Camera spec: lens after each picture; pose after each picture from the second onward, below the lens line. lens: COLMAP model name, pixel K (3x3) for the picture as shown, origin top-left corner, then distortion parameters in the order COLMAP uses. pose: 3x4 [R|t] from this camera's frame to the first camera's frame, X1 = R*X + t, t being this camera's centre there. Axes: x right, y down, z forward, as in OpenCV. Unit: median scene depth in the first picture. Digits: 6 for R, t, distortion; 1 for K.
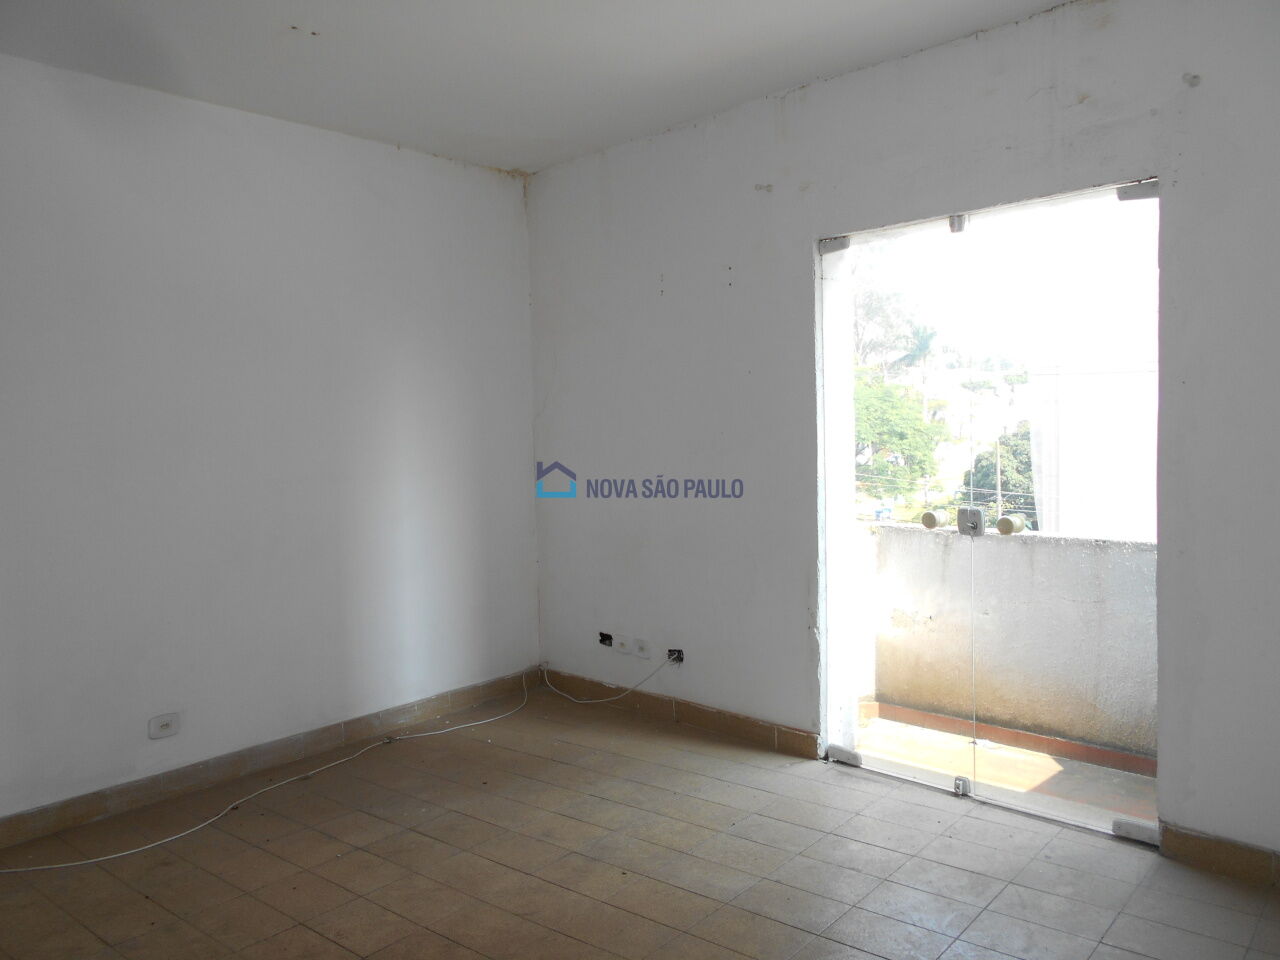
lens RADIAL K [[957.3, 0, 640.0], [0, 957.3, 480.0], [0, 0, 1]] dist [-0.004303, -0.005075]
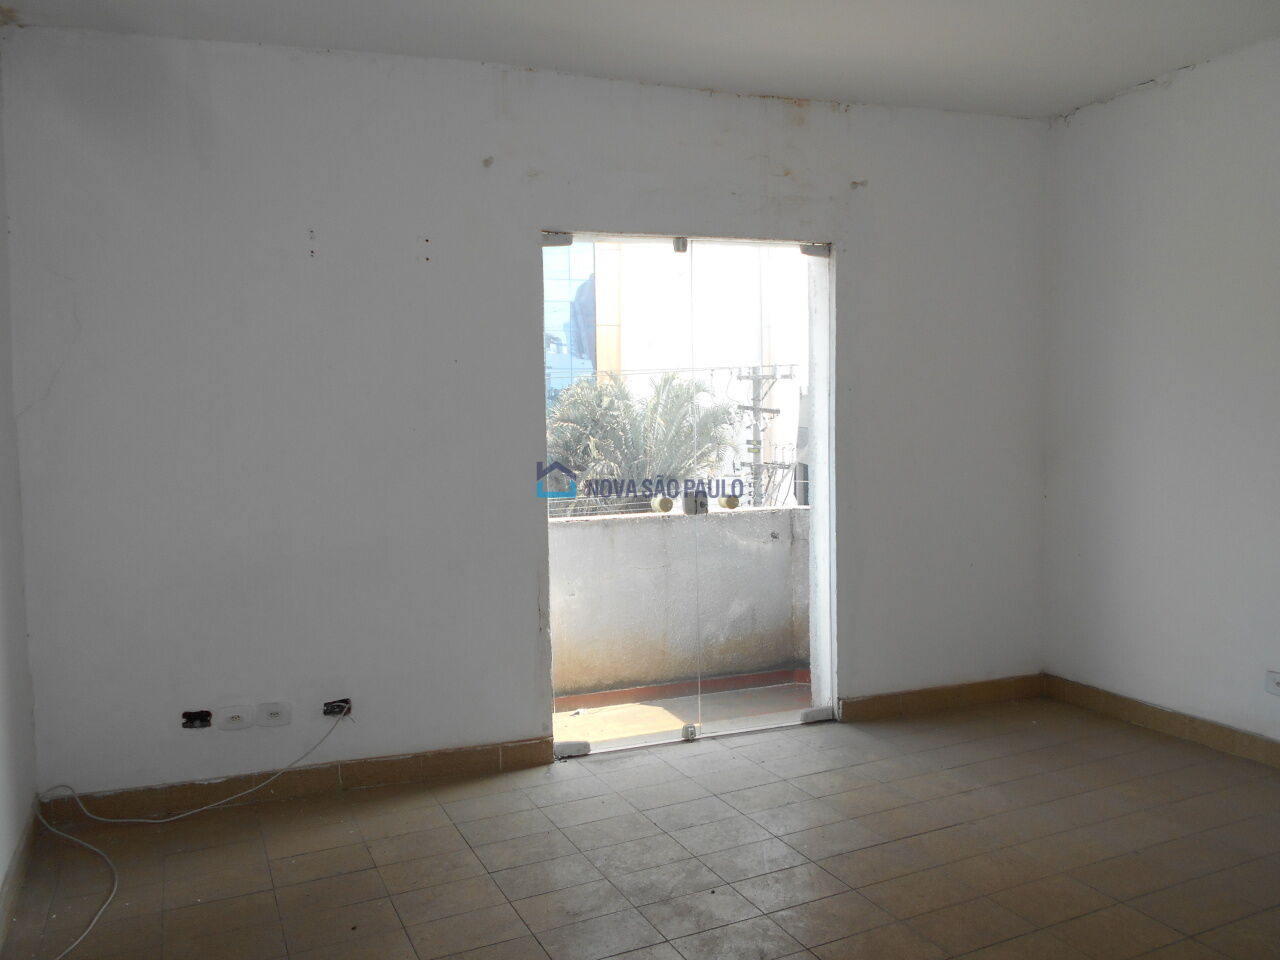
lens RADIAL K [[972.9, 0, 640.0], [0, 972.9, 480.0], [0, 0, 1]] dist [-0.066901, -0.002952]
pose [[0.438713, -0.043802, 0.897559, -0.724039], [0.059709, 0.998025, 0.019520, -0.010730], [-0.896642, 0.045028, 0.440461, 0.524344]]
